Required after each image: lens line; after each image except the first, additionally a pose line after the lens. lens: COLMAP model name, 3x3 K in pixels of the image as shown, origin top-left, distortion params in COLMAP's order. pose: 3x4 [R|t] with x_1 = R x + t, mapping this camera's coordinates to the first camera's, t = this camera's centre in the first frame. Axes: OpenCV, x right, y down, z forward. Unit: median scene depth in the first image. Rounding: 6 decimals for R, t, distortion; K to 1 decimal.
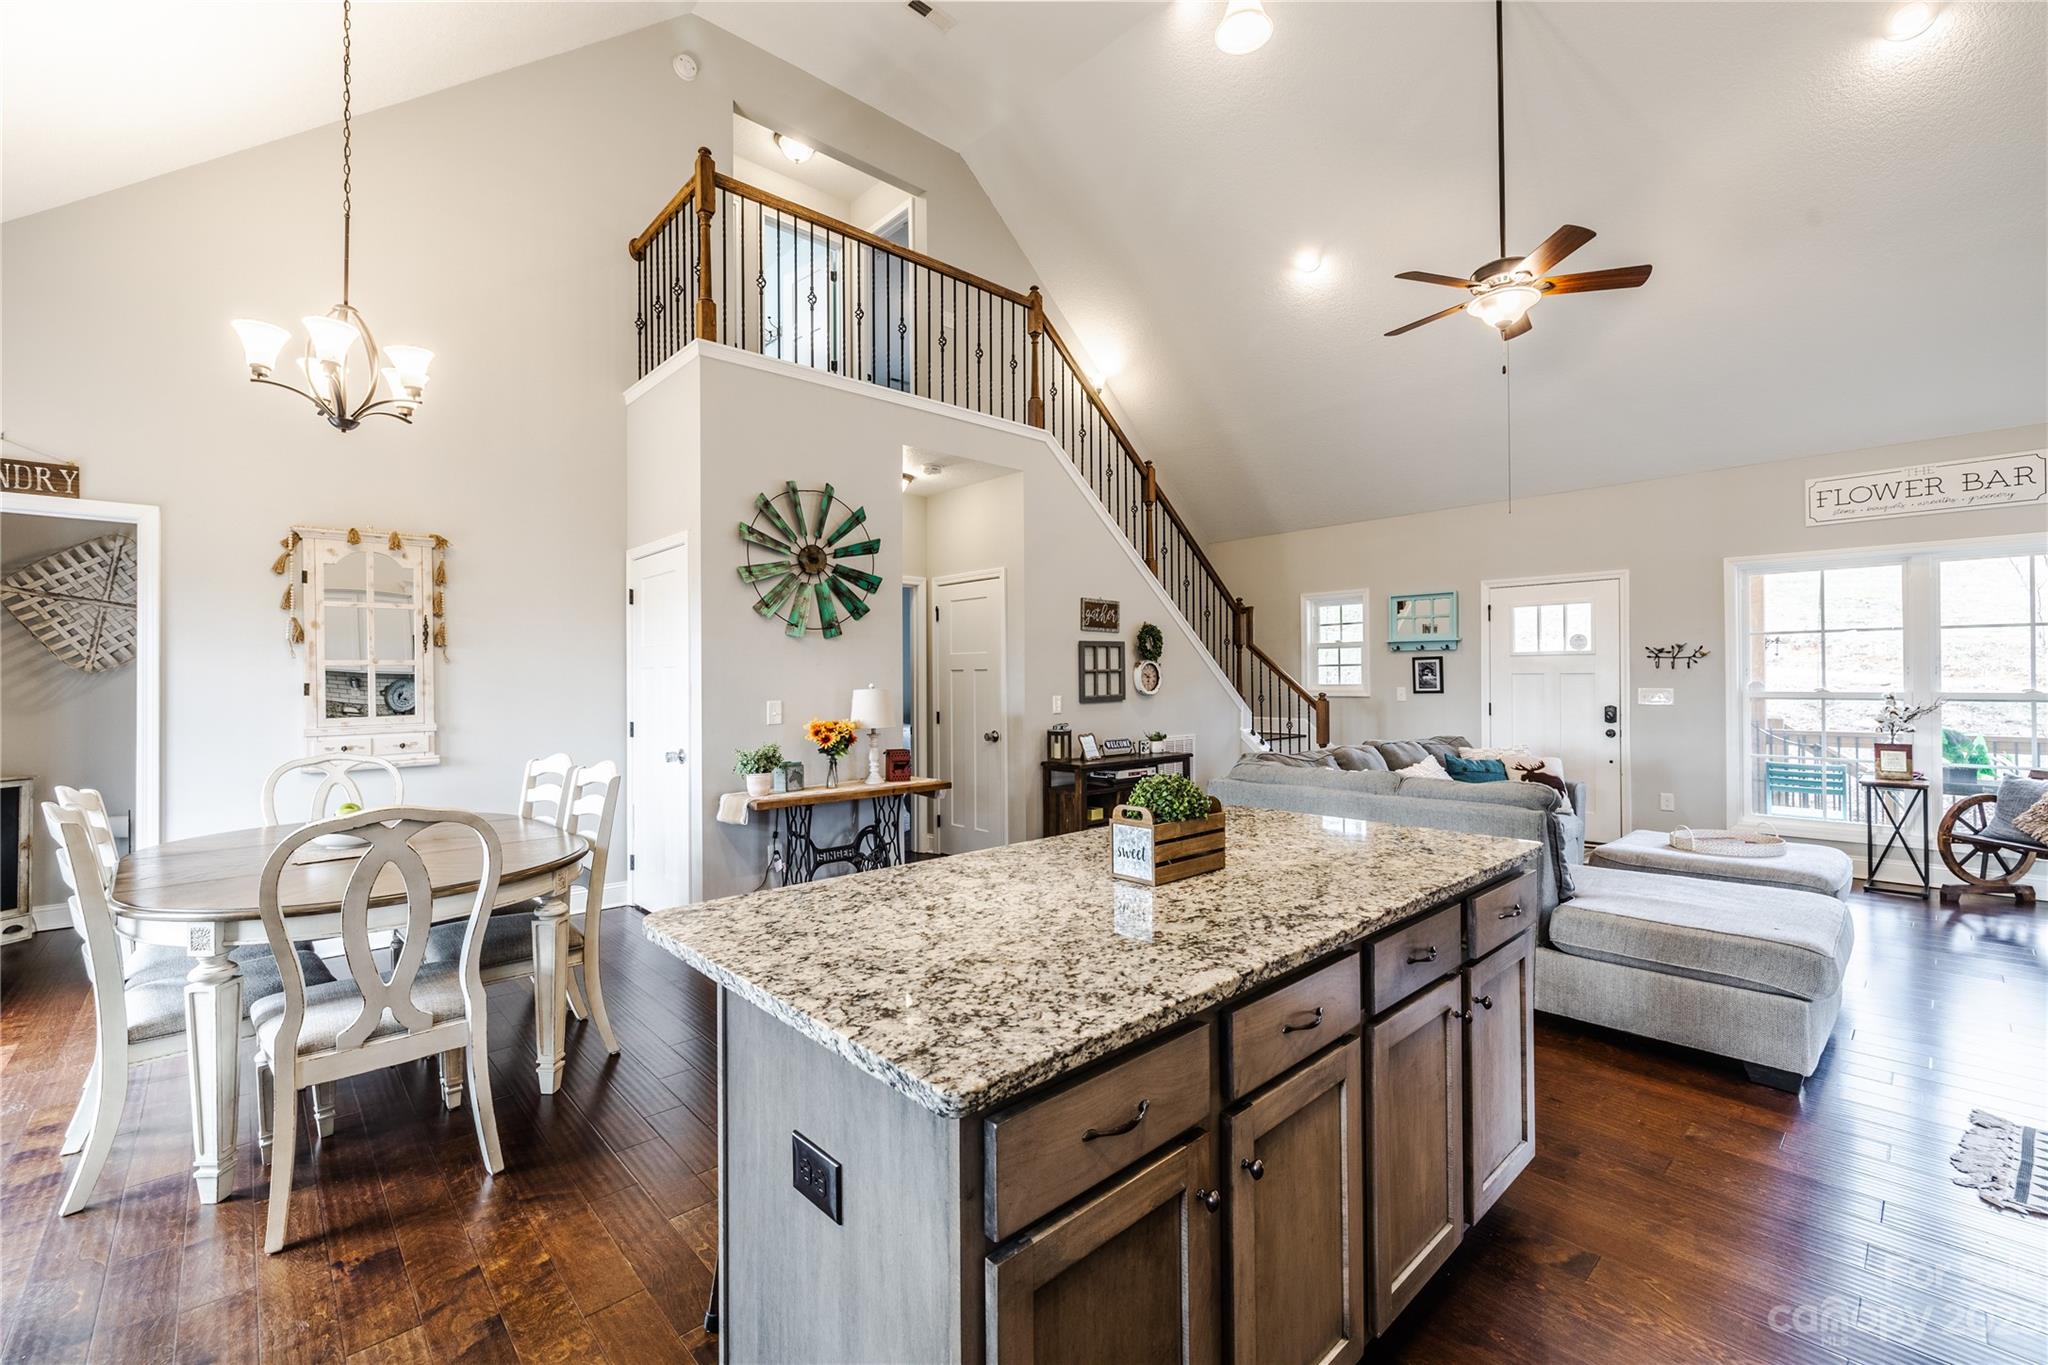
lens RADIAL K [[868.7, 0, 1020.9], [0, 868.7, 667.4], [0, 0, 1]] dist [-0.000396, 0.000000]
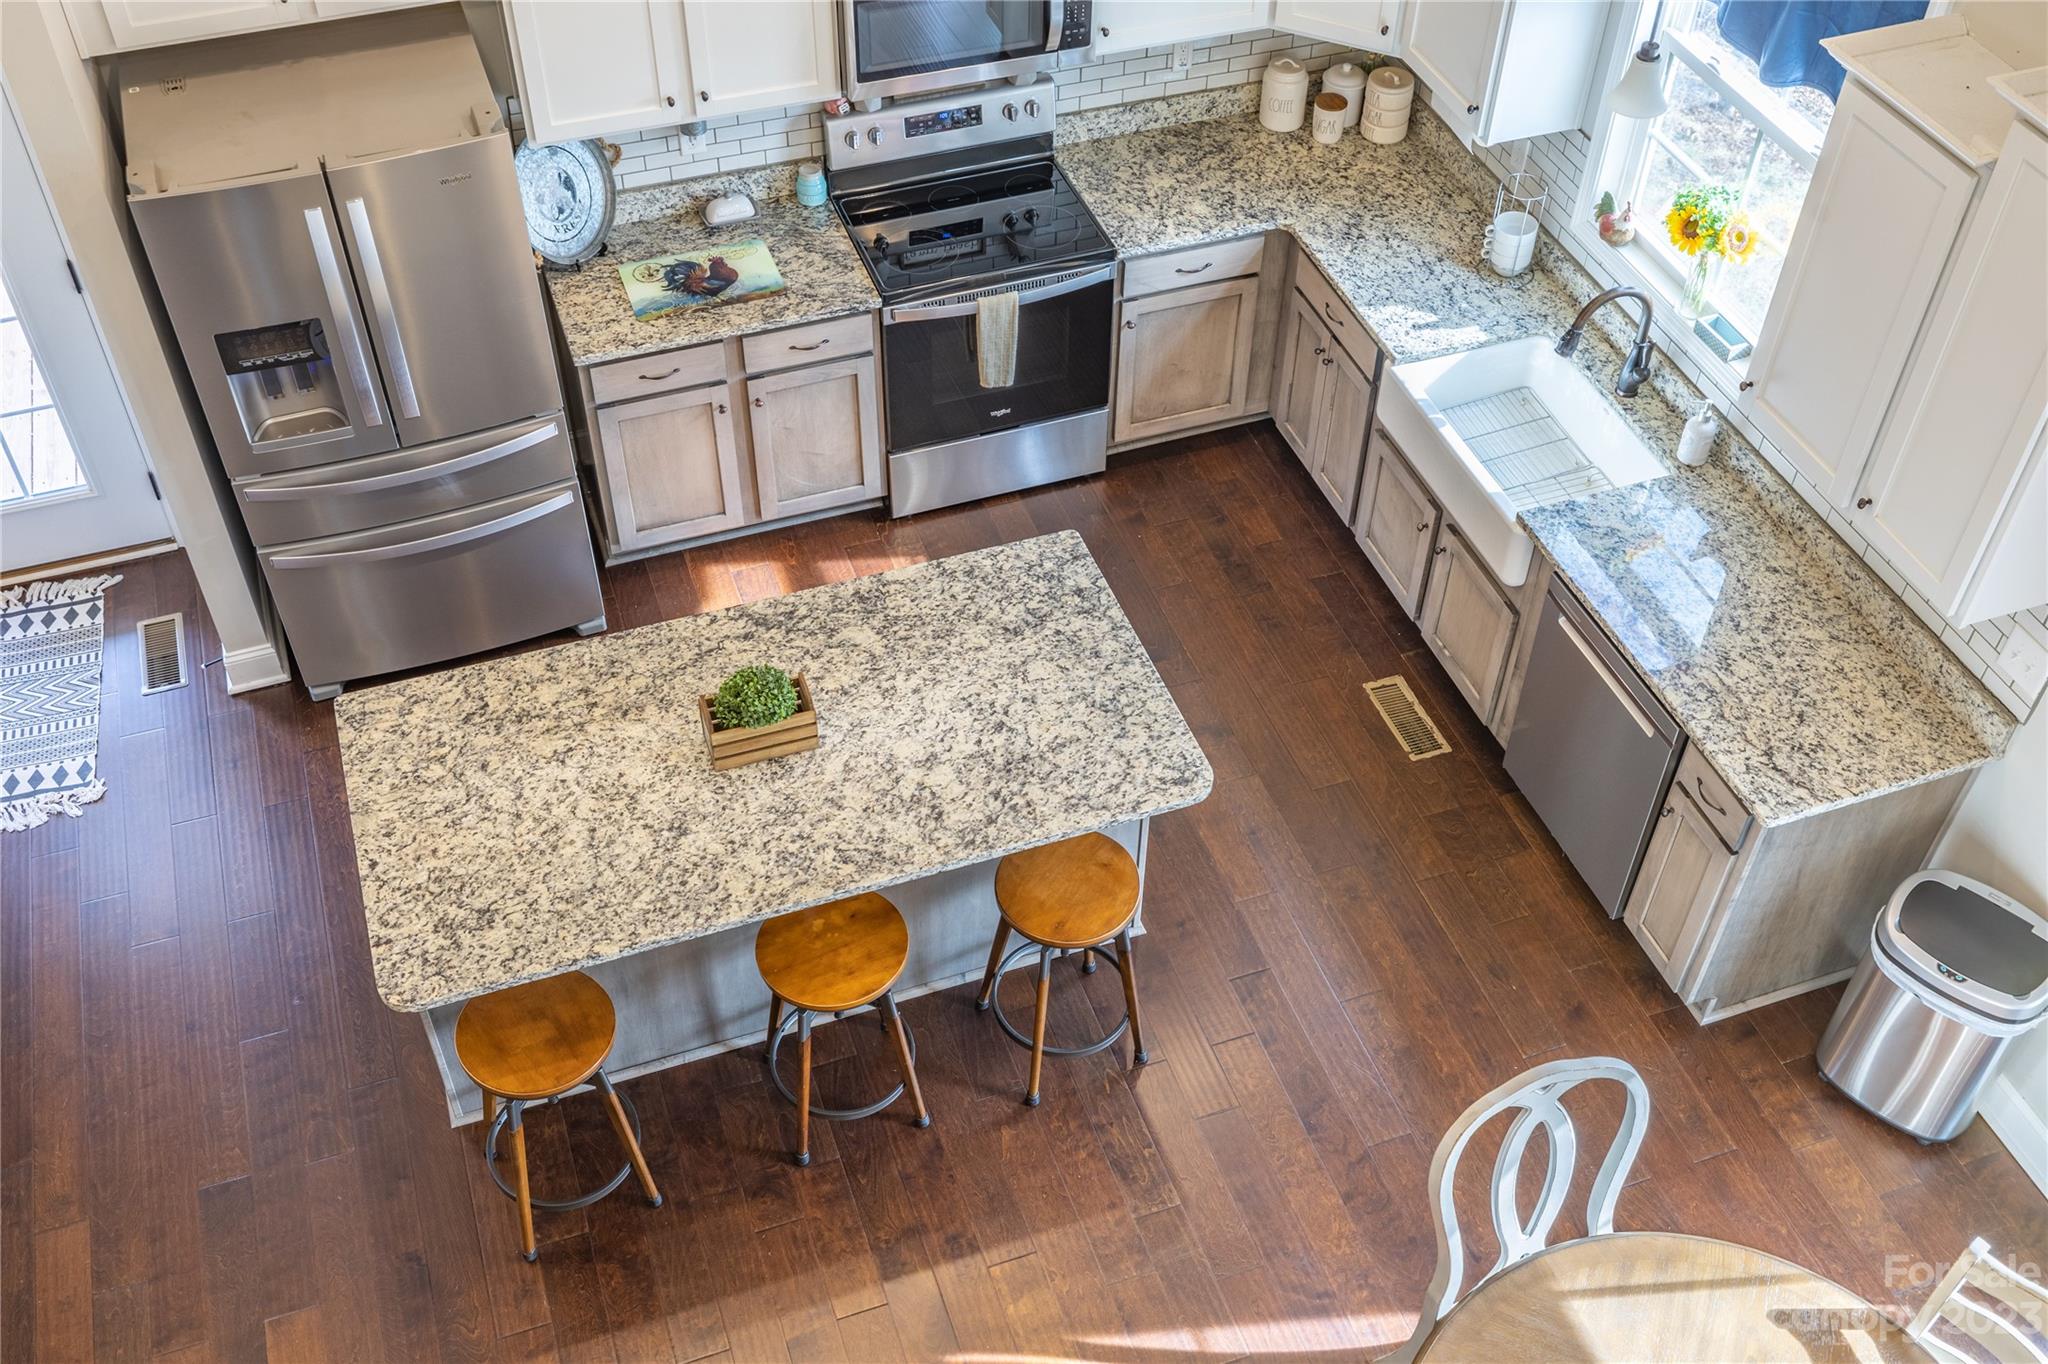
lens RADIAL K [[2007.4, 0, 1022.9], [0, 2007.4, 687.8], [0, 0, 1]] dist [0.022561, 0.000000]
pose [[-0.920450, -0.285655, 0.266782, -0.263479], [-0.008439, 0.696917, 0.717102, -0.544917], [-0.390768, 0.657805, -0.643888, 0.829531]]
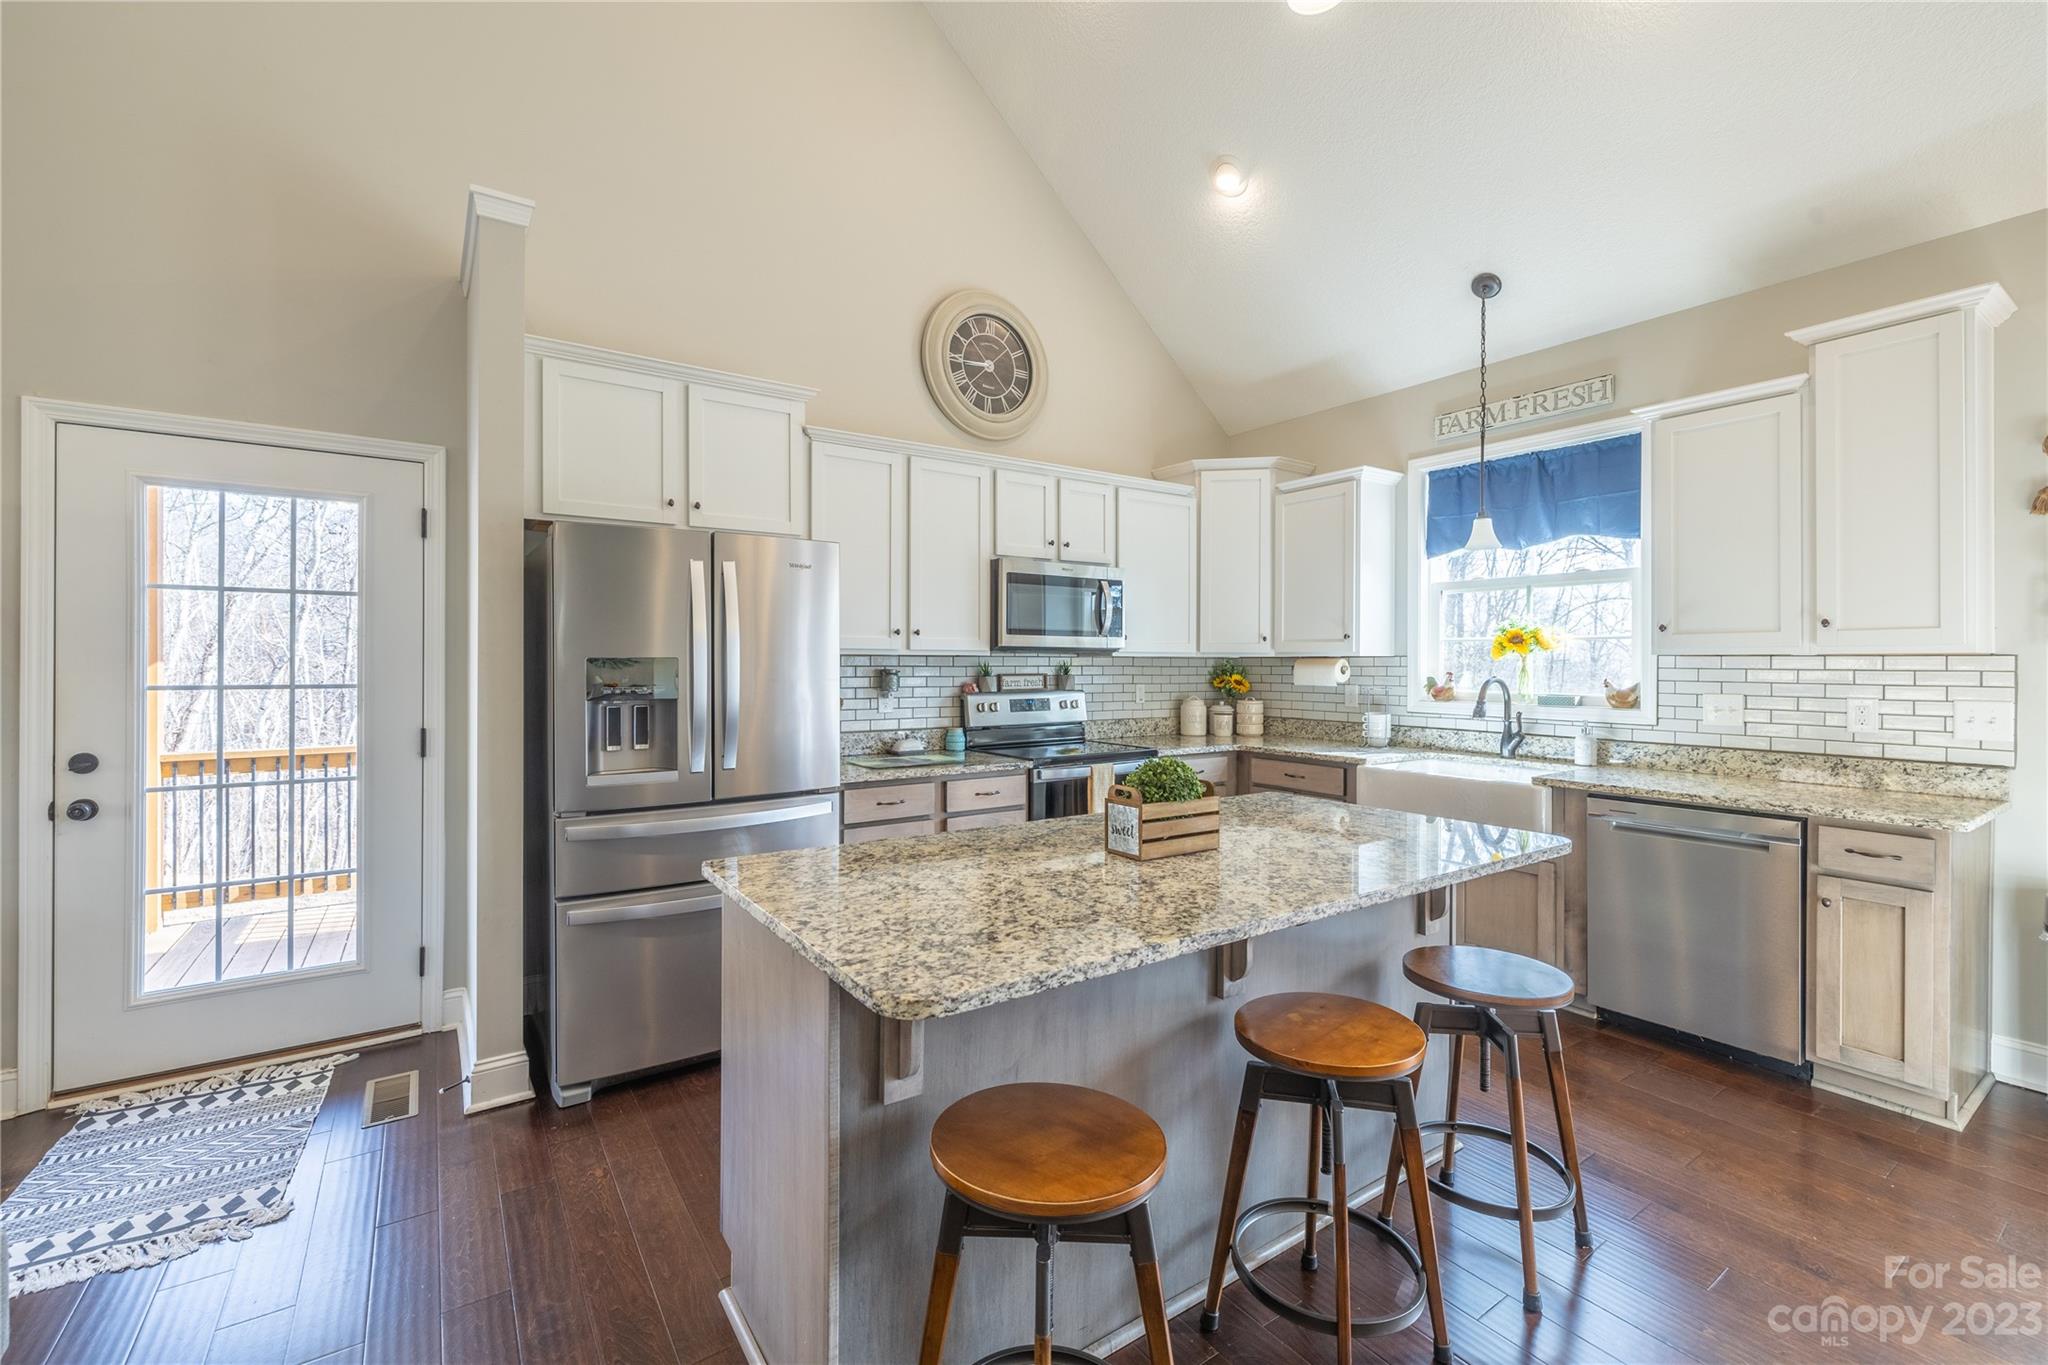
lens RADIAL K [[868.7, 0, 1009.9], [0, 868.7, 667.3], [0, 0, 1]] dist [-0.000396, 0.000000]
pose [[-0.990020, 0.004253, 0.140866, 0.070359], [0.003231, 0.999967, -0.007485, 0.006809], [-0.140893, -0.006956, -0.990000, 0.710471]]
